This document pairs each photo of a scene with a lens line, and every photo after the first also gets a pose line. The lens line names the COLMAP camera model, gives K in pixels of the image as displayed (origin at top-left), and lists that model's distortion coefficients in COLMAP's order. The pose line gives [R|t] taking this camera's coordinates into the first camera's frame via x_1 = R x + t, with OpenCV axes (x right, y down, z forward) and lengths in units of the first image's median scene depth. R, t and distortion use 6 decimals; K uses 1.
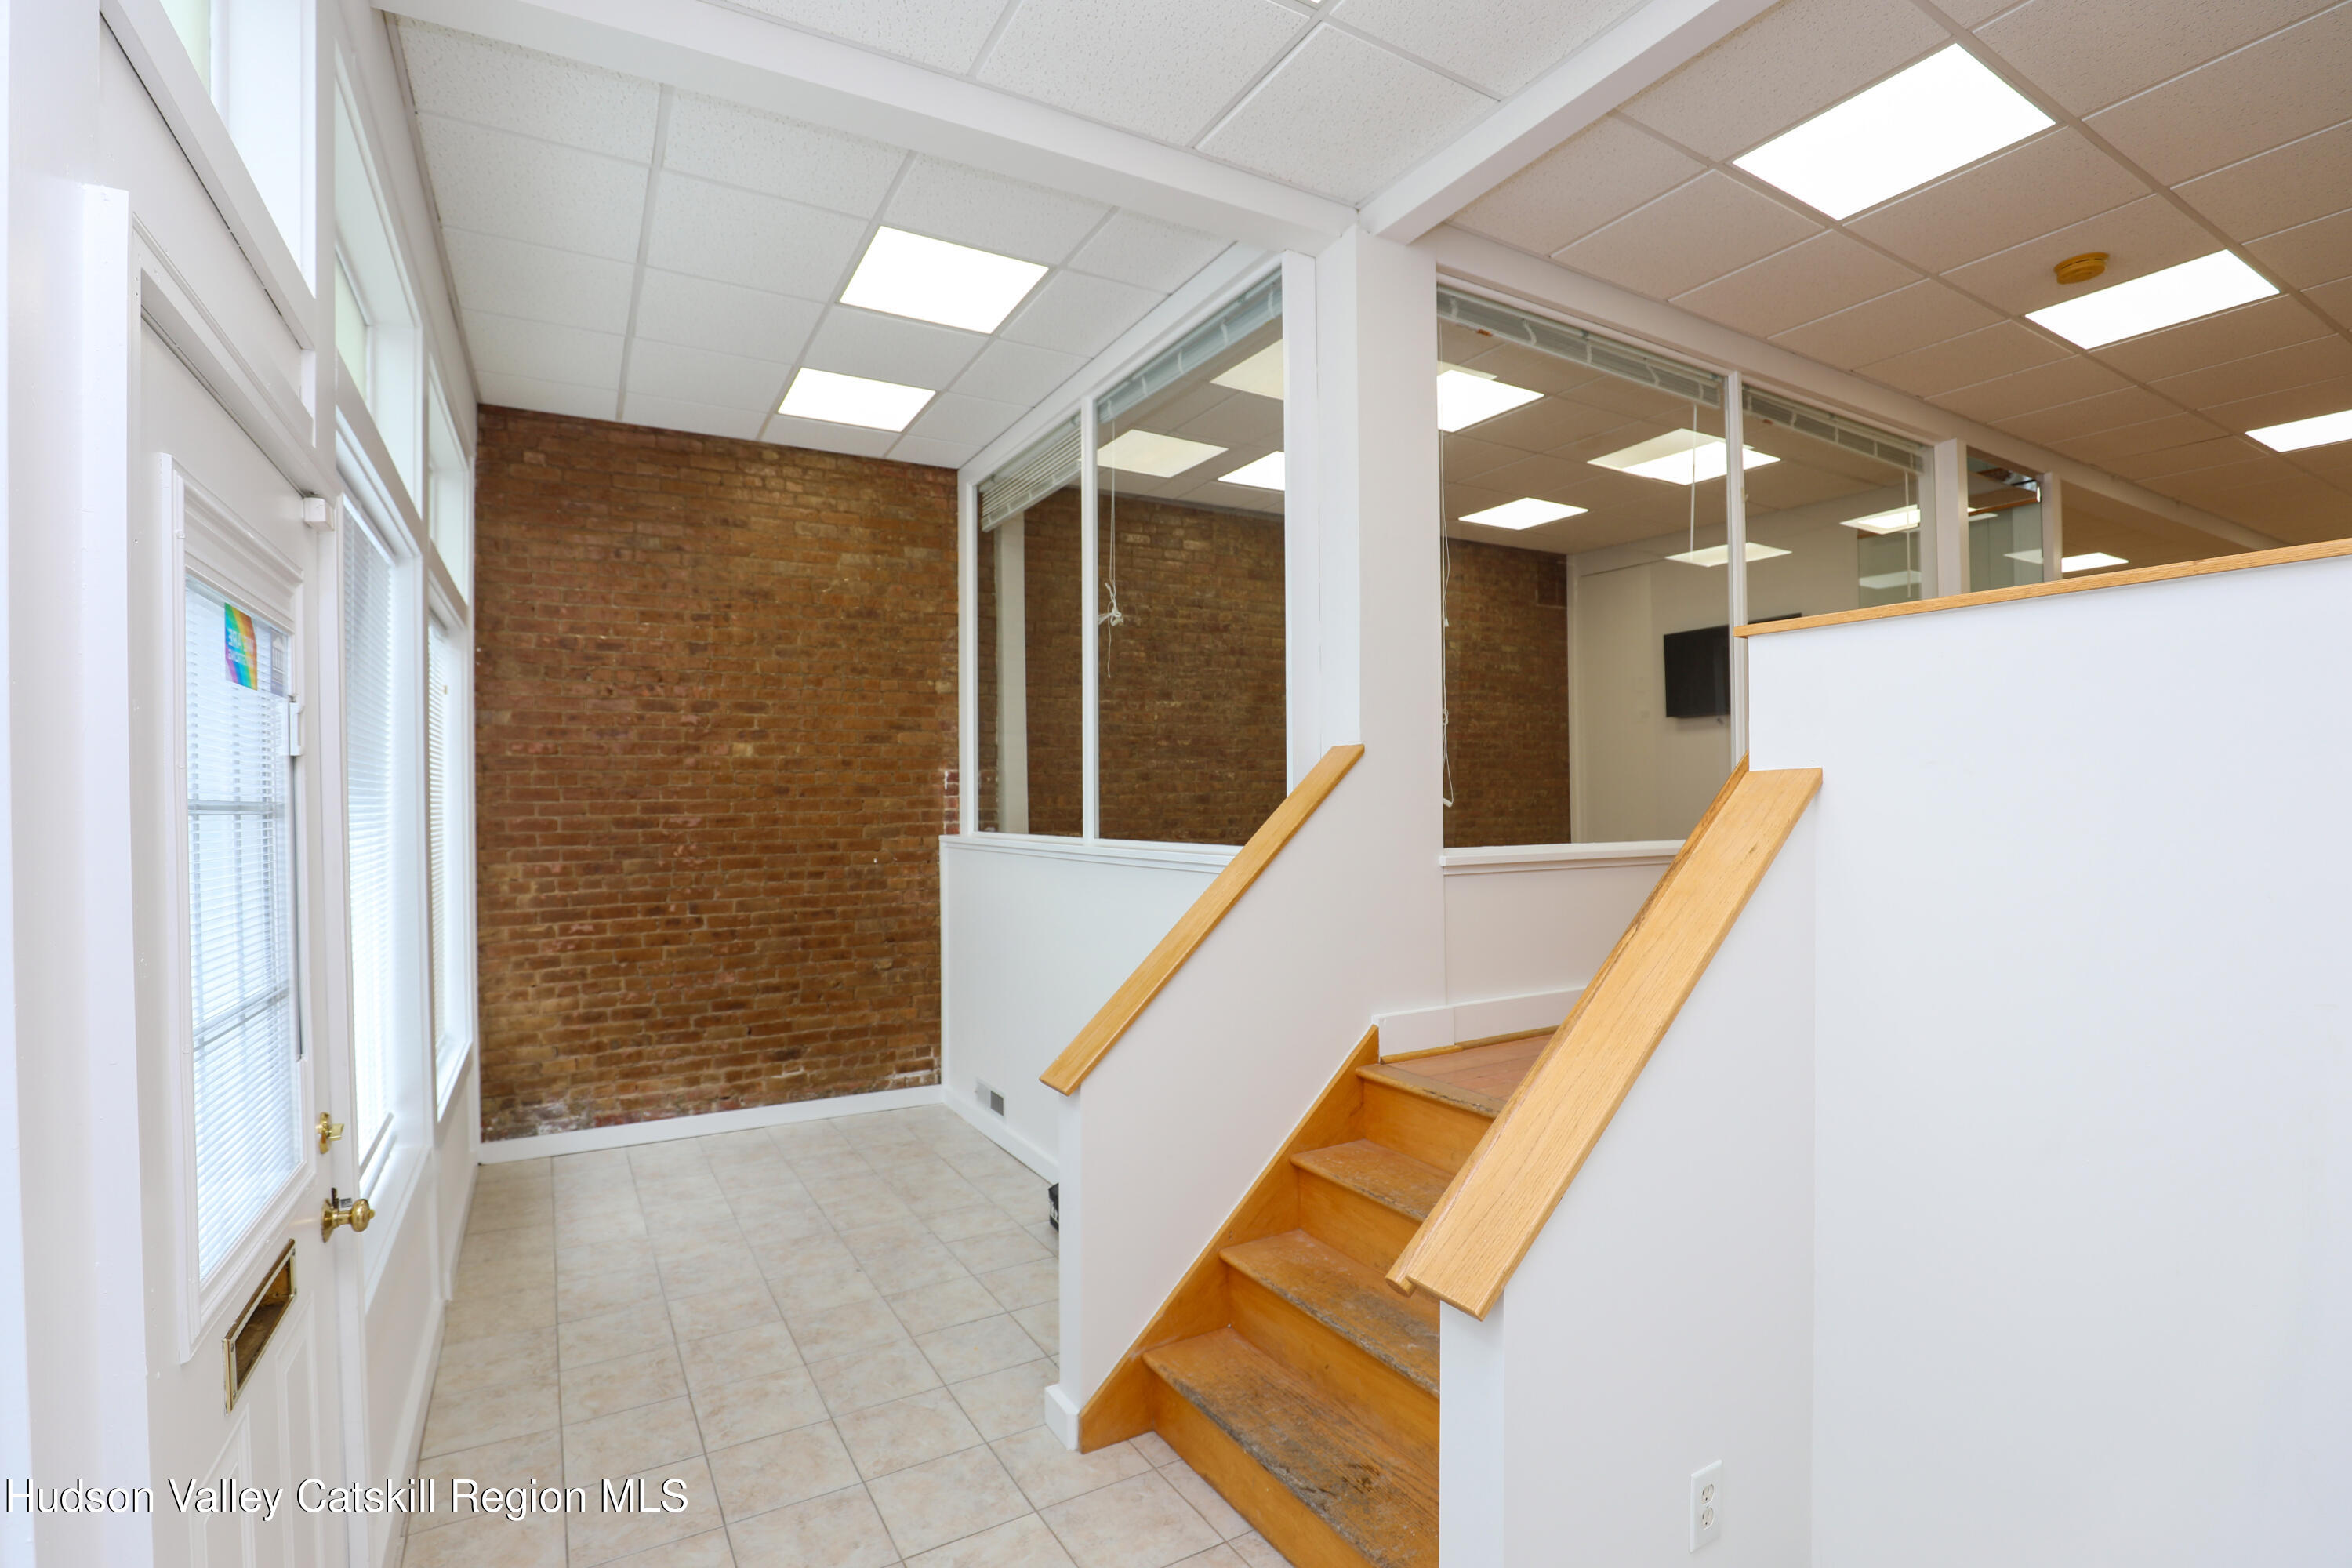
lens RADIAL K [[1075.4, 0, 1163.4], [0, 1075.4, 792.1], [0, 0, 1]] dist [-0.038416, 0.008150]
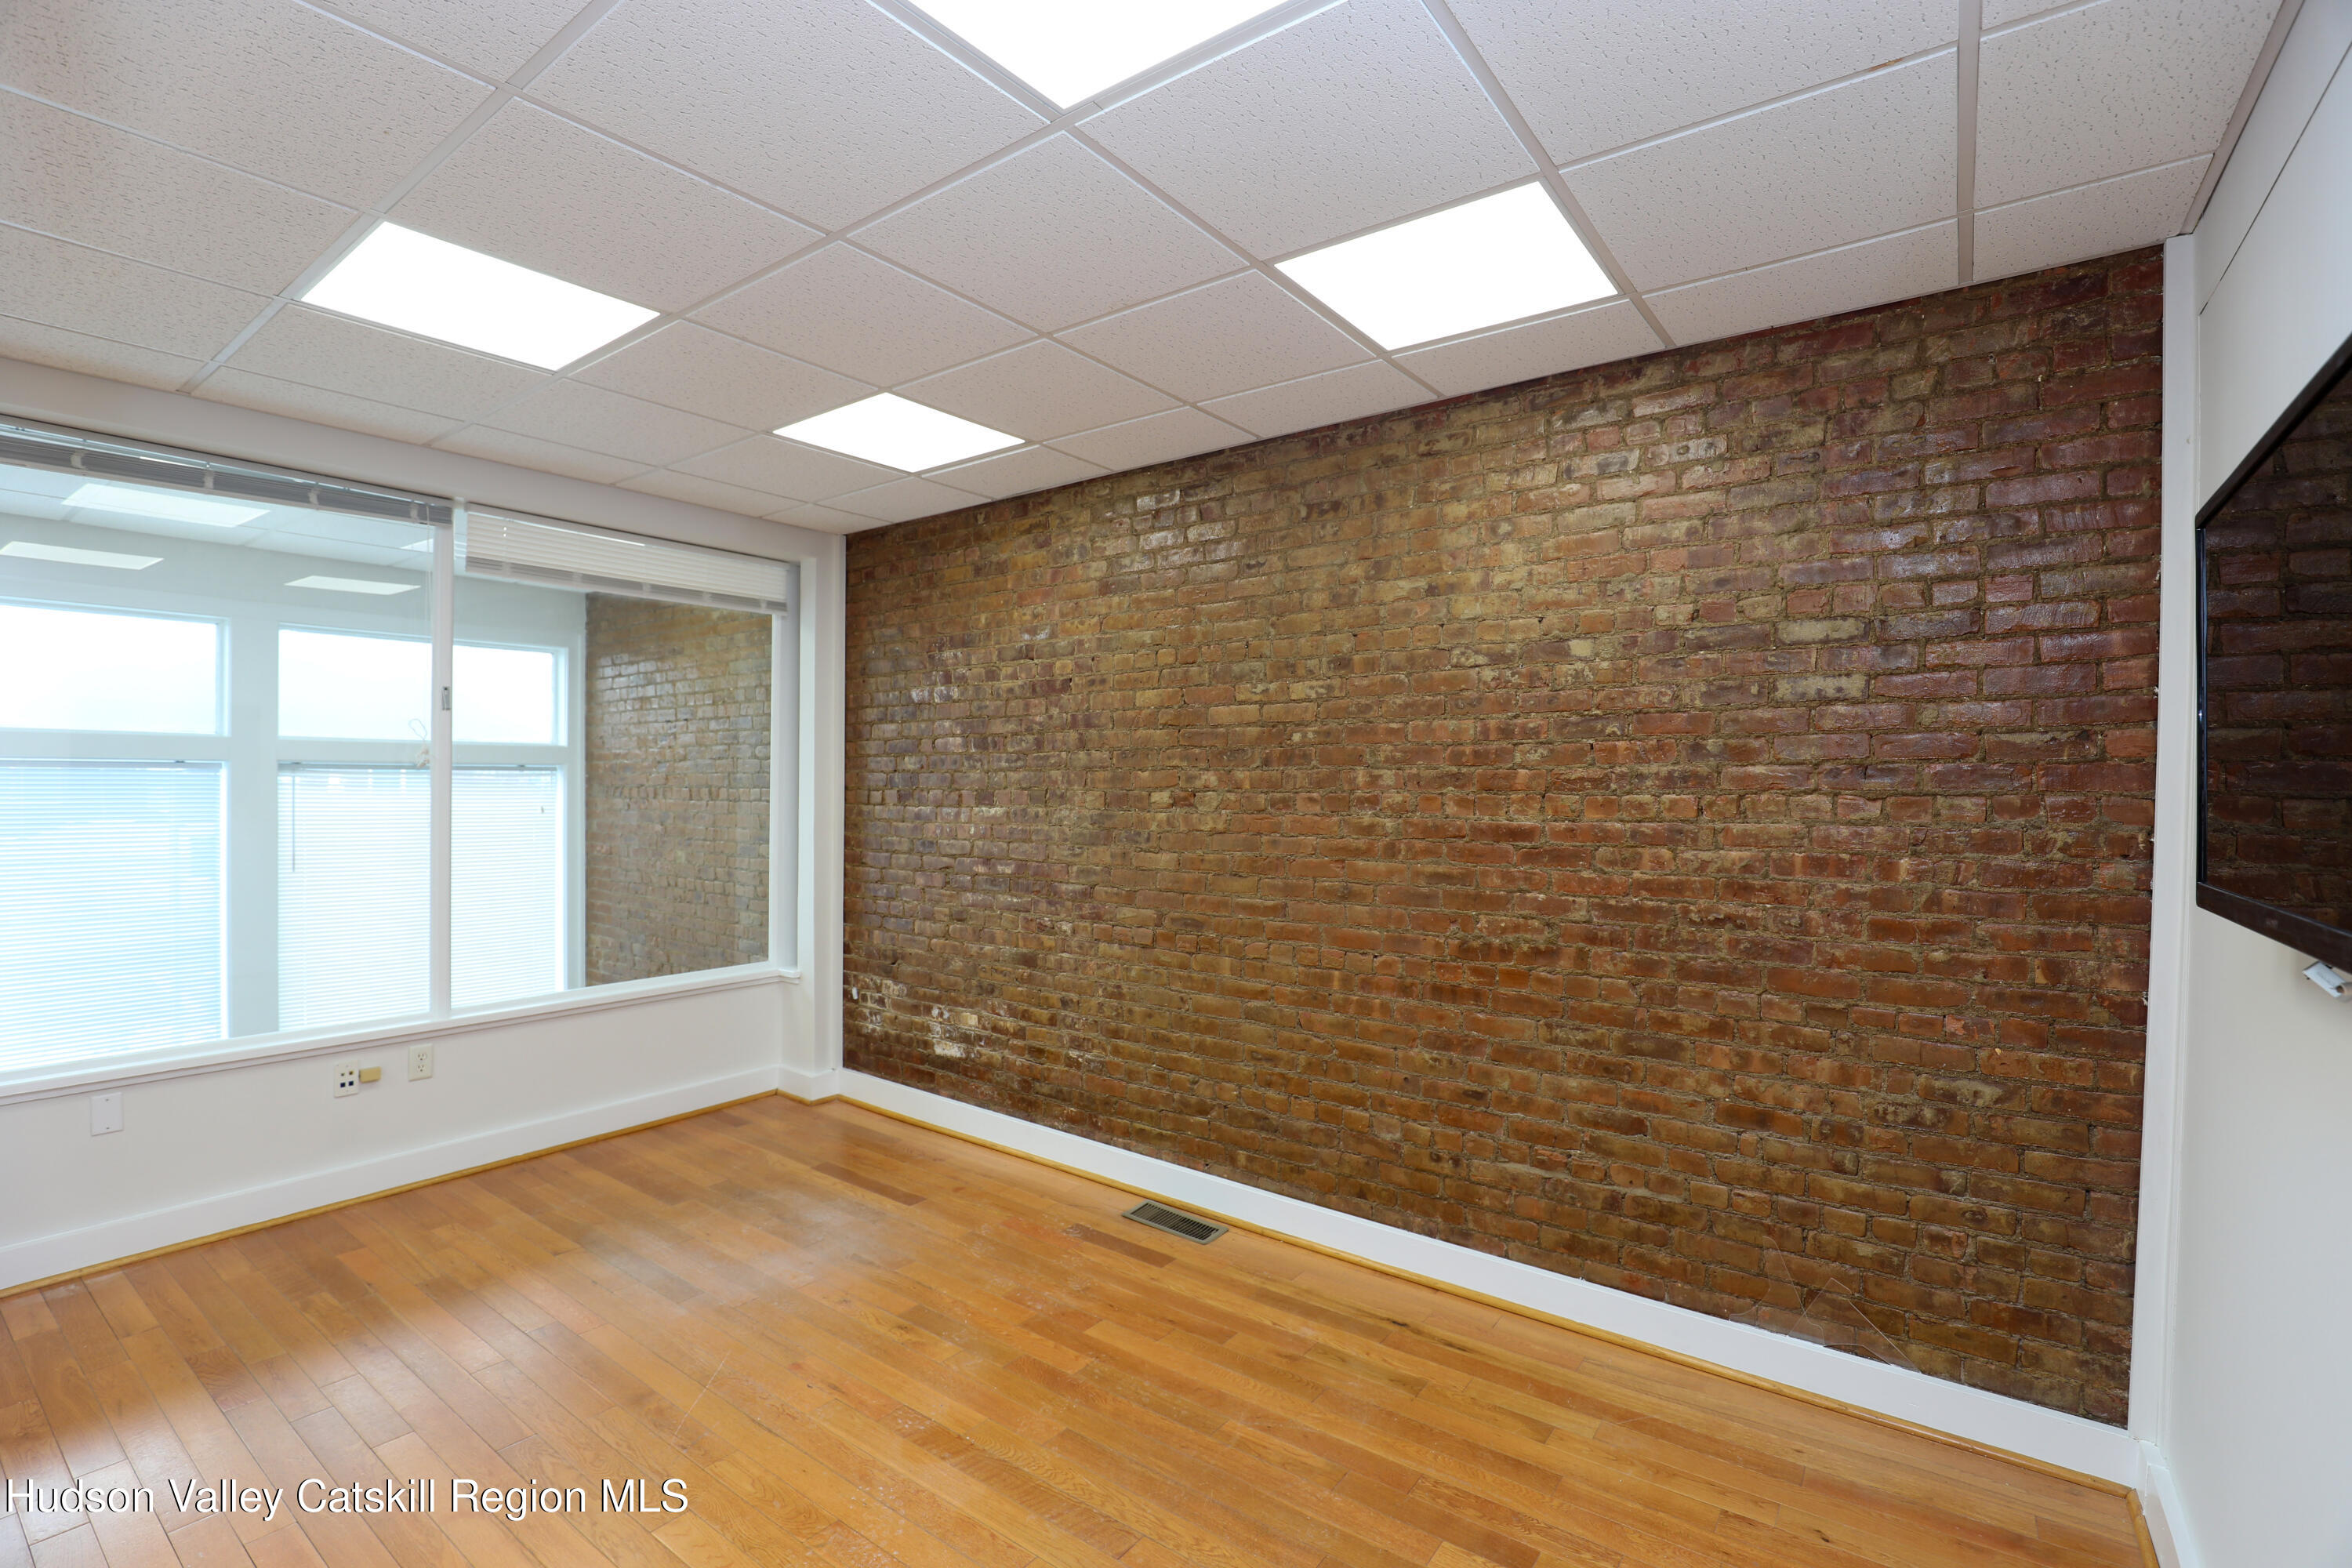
lens RADIAL K [[1075.4, 0, 1164.2], [0, 1075.4, 789.5], [0, 0, 1]] dist [-0.038416, 0.008150]
pose [[0.395759, 0.021861, -0.918094, 0.792789], [-0.005766, 0.999756, 0.021320, -0.132158], [0.918336, -0.003144, 0.395789, 1.000658]]
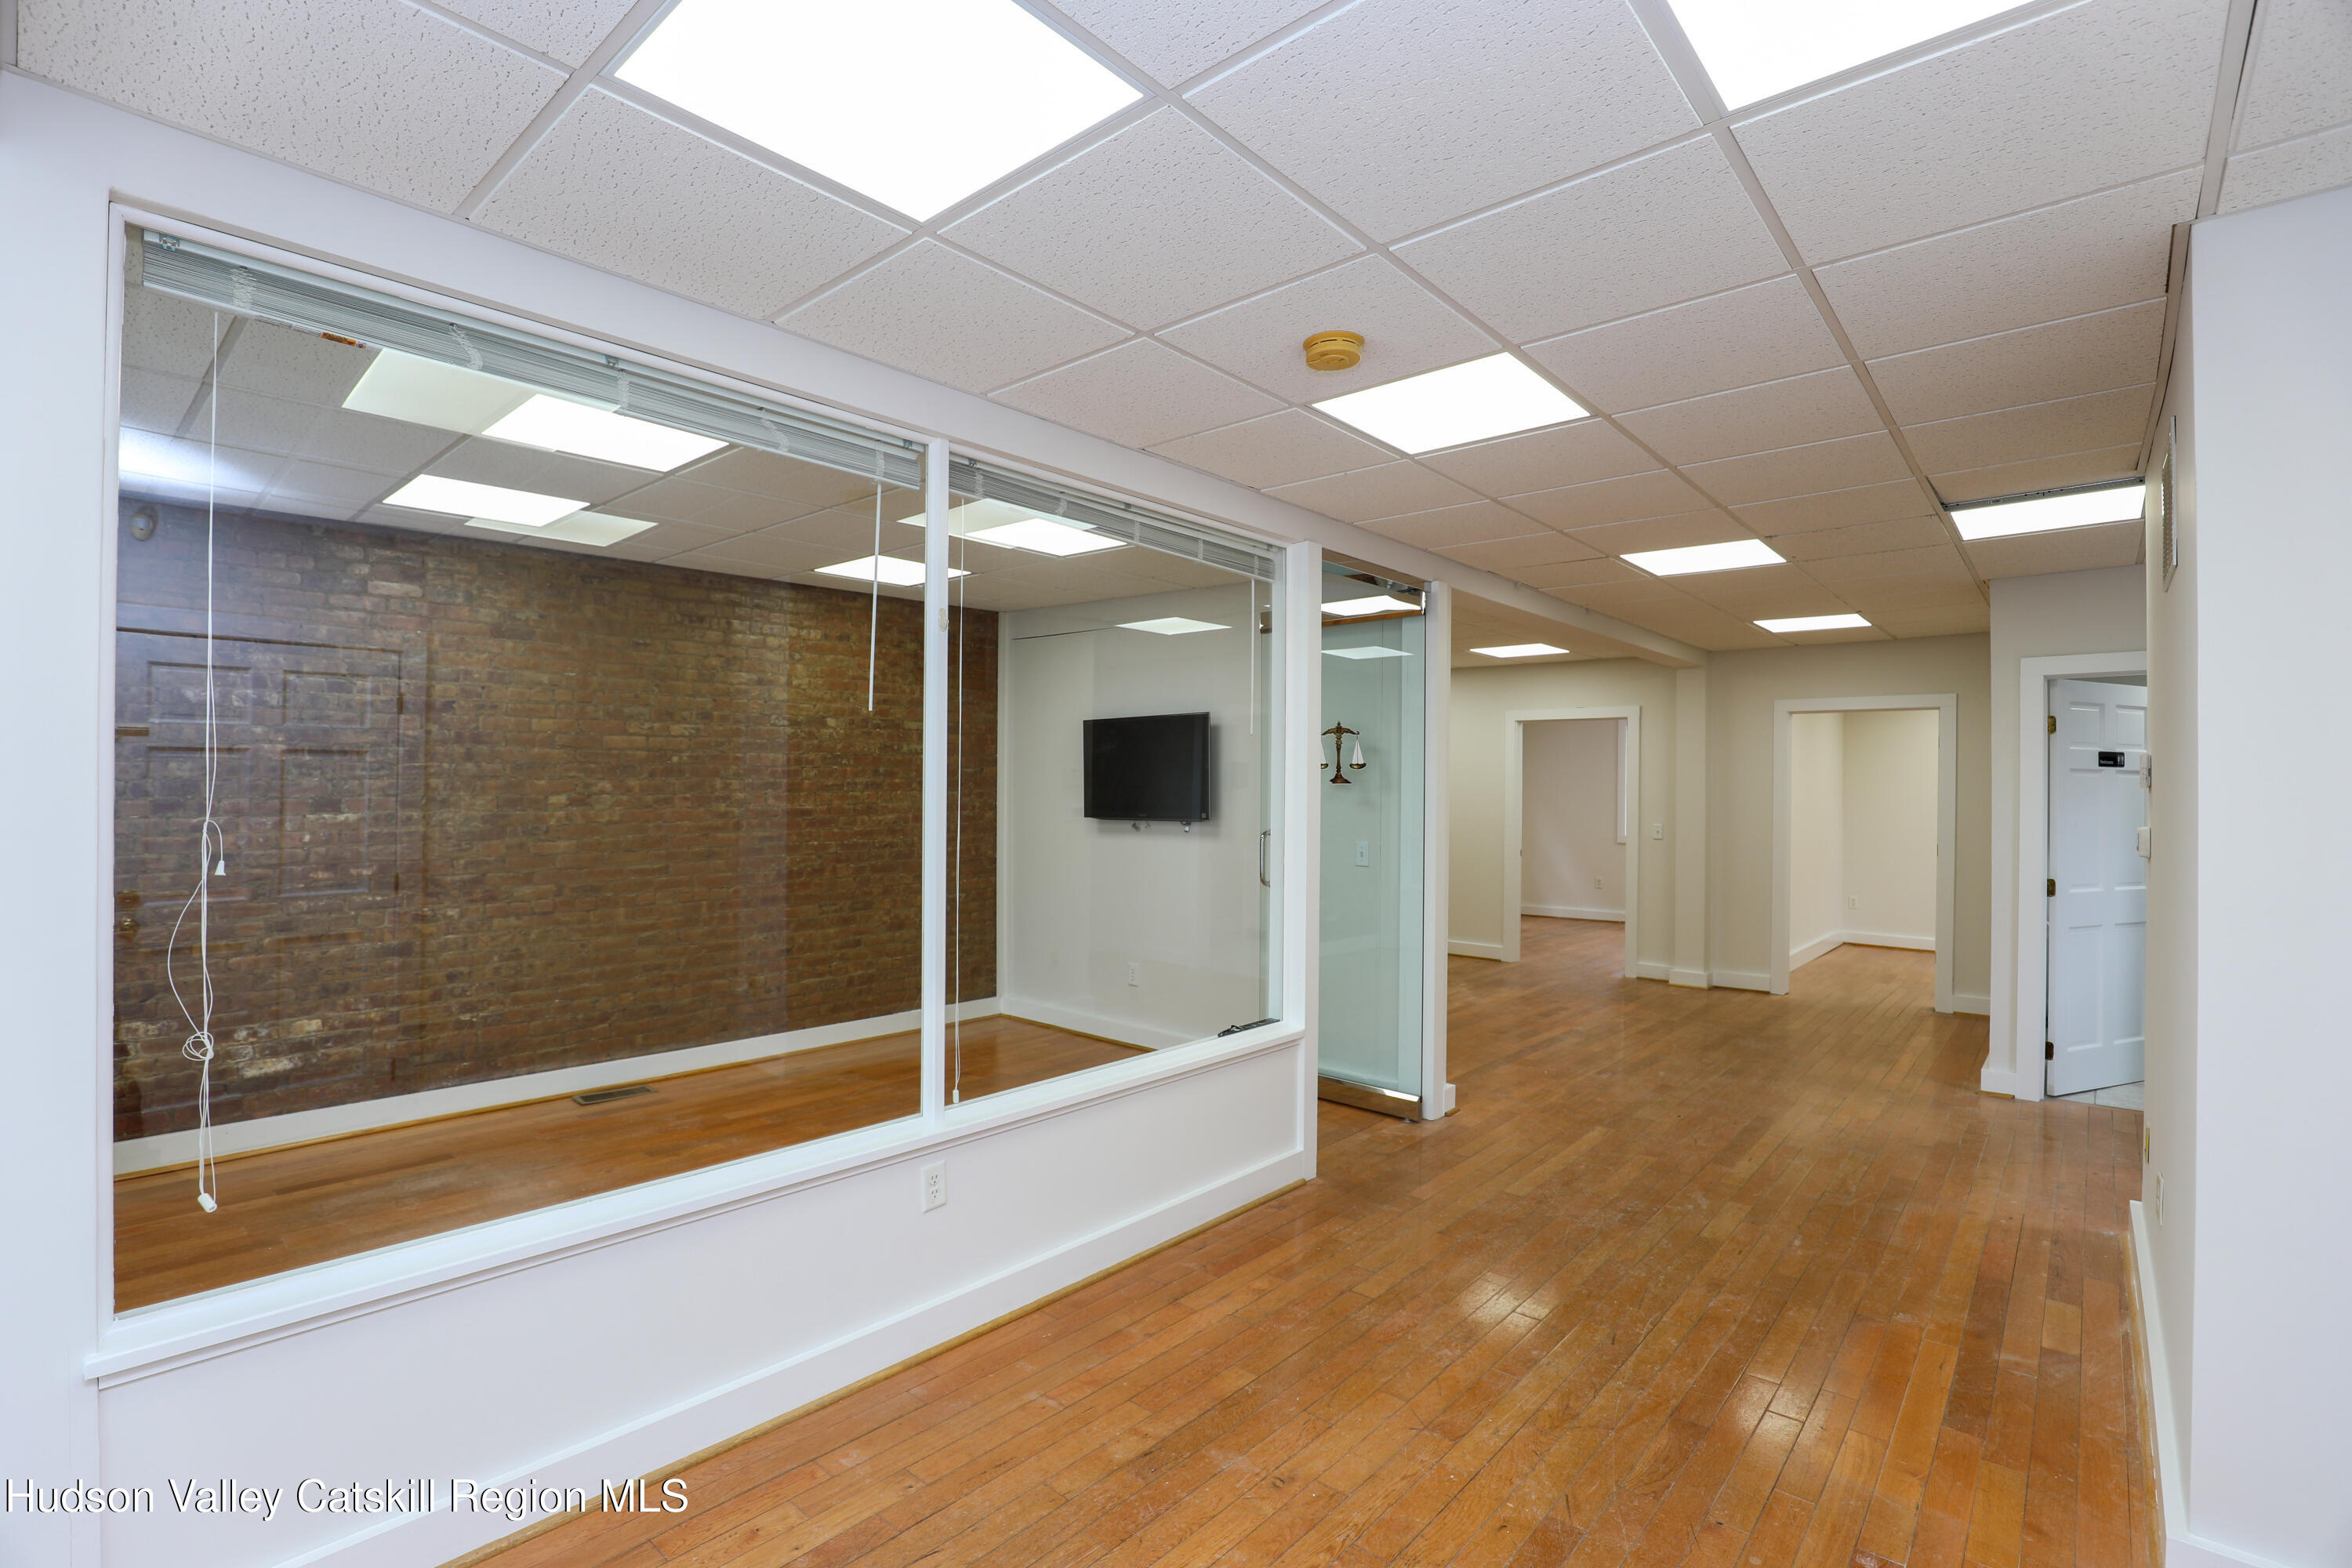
lens RADIAL K [[1075.4, 0, 1164.3], [0, 1075.4, 787.0], [0, 0, 1]] dist [-0.038416, 0.008150]
pose [[0.948950, 0.013793, 0.315126, 0.357370], [-0.016394, 0.999850, 0.005604, -0.136949], [-0.315001, -0.010484, 0.949033, 0.225954]]
